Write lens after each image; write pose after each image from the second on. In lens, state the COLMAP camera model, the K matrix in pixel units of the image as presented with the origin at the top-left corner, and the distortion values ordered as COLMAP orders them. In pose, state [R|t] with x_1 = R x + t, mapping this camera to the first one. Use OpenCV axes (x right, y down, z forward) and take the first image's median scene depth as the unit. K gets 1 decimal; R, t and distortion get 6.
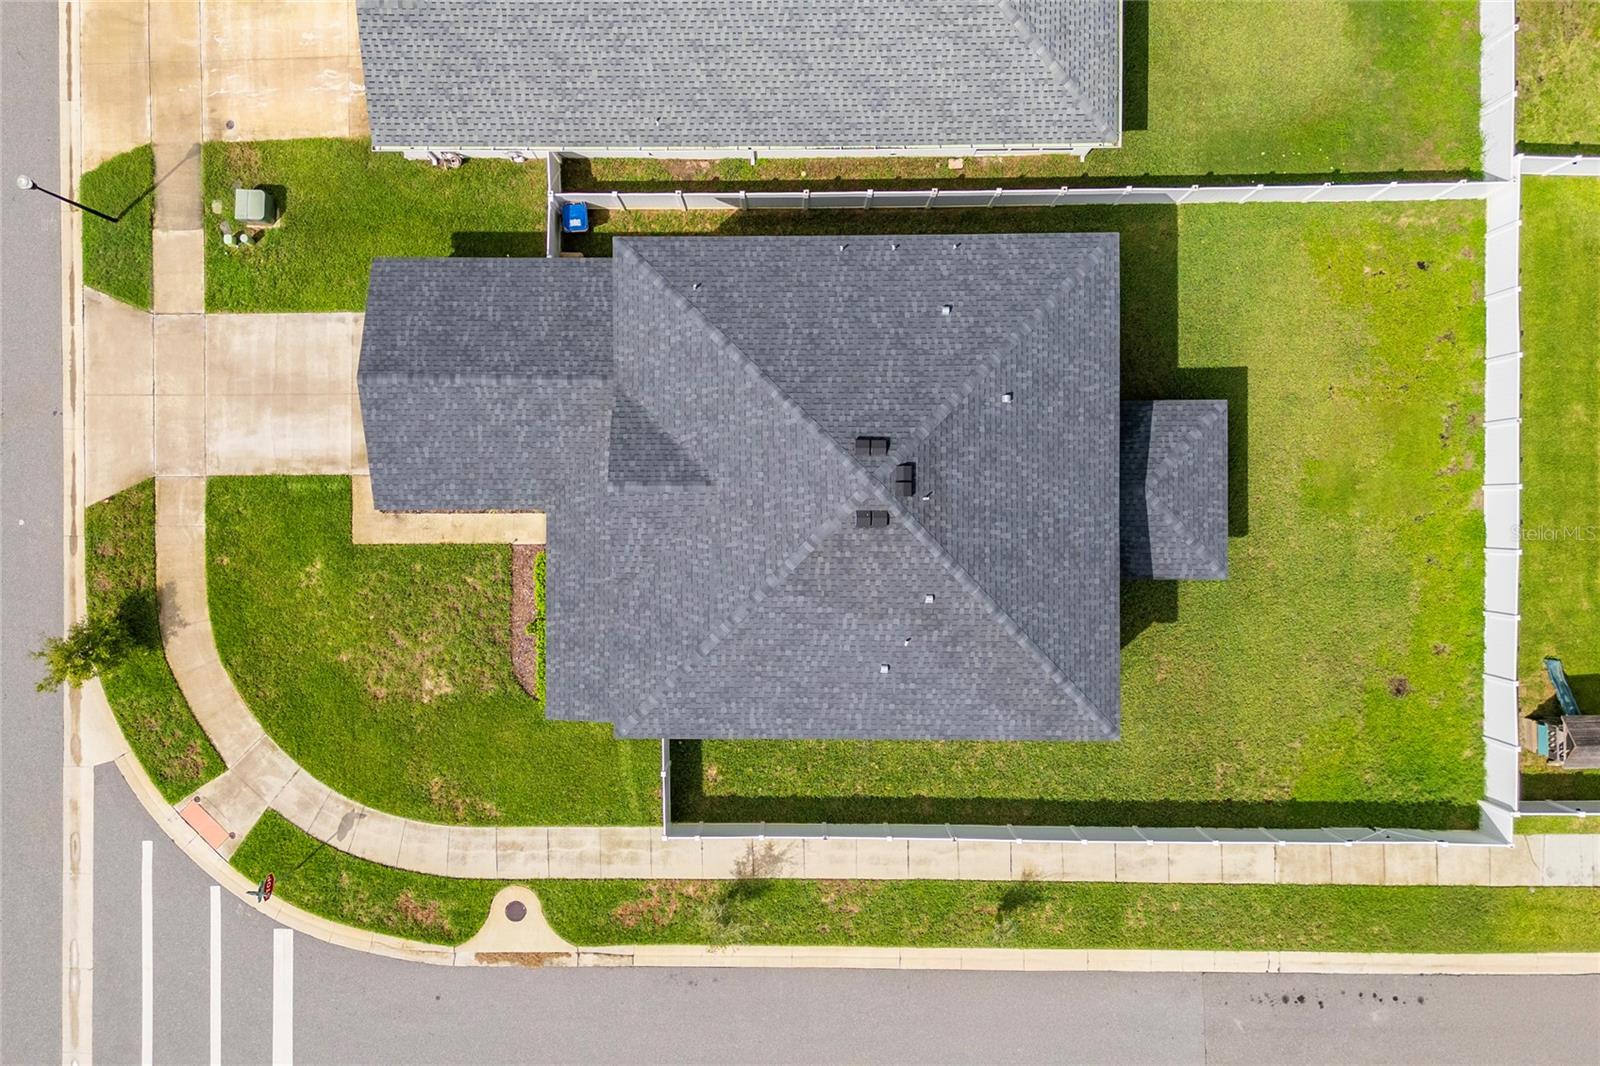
lens RADIAL K [[1347.7, 0, 784.6], [0, 1347.7, 537.7], [0, 0, 1]] dist [0.060981, -0.012985]
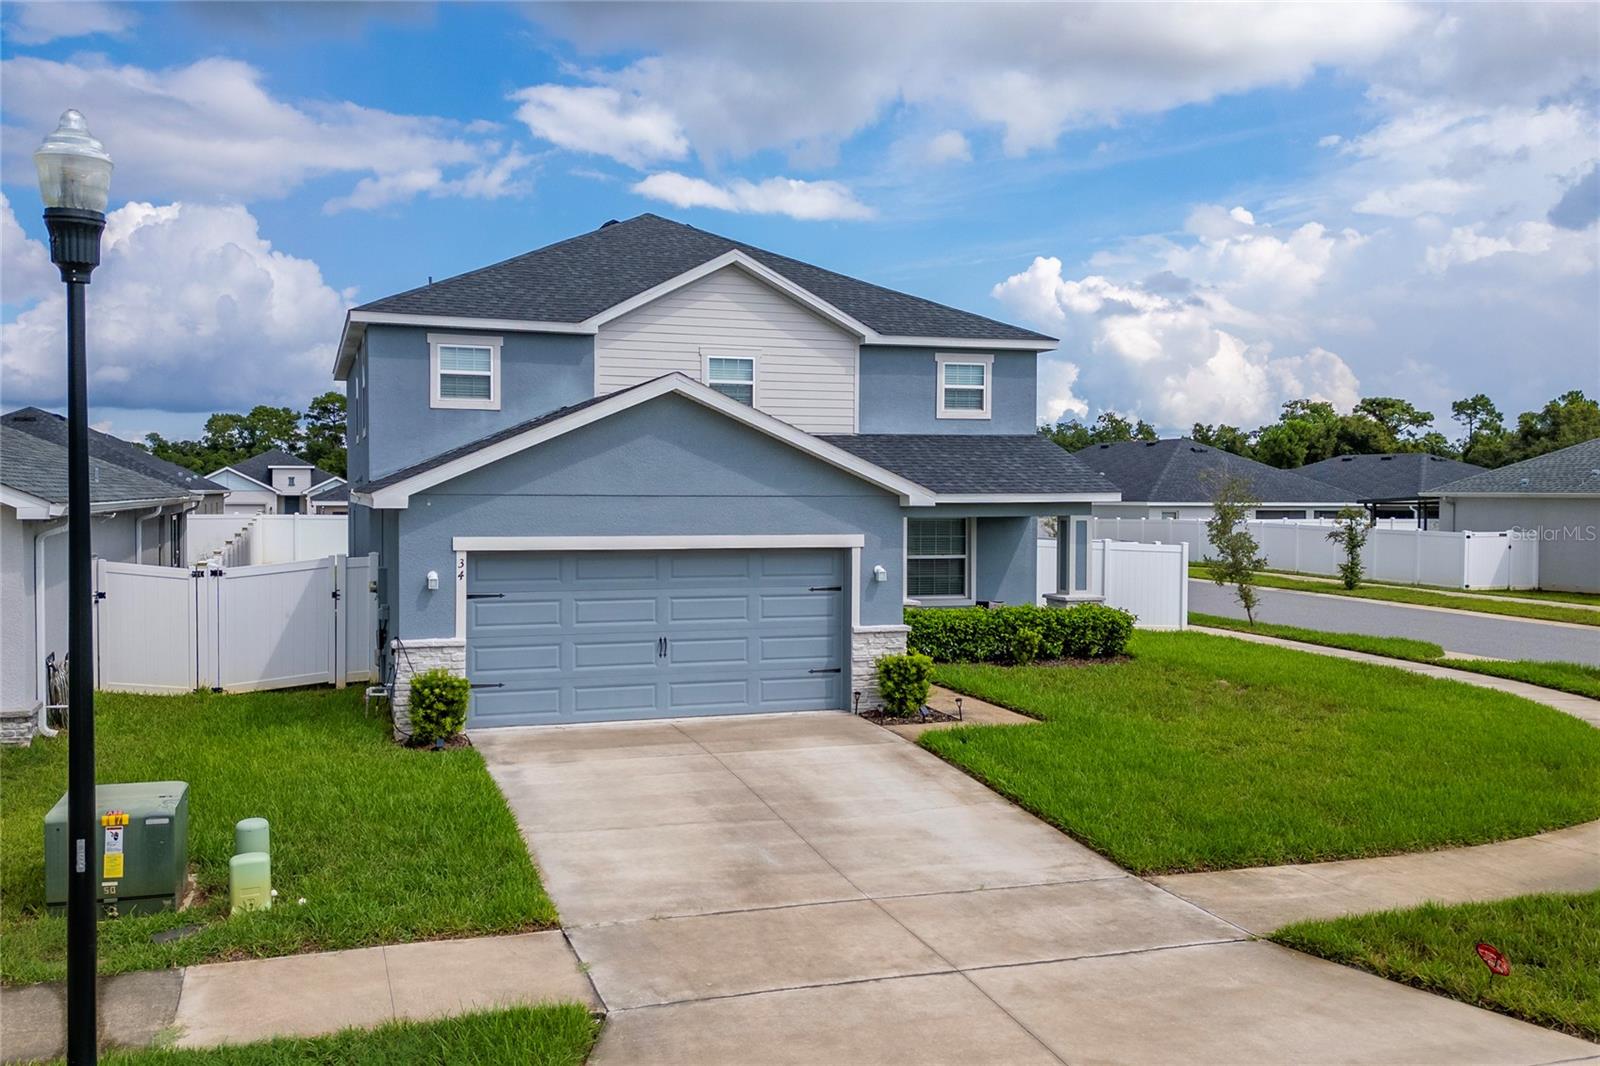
lens RADIAL K [[1347.7, 0, 784.6], [0, 1347.7, 537.7], [0, 0, 1]] dist [0.060981, -0.012985]
pose [[-0.326859, -0.017470, 0.944911, -0.662993], [0.944835, -0.028454, 0.326307, -0.202871], [0.021186, 0.999442, 0.025807, 0.919158]]
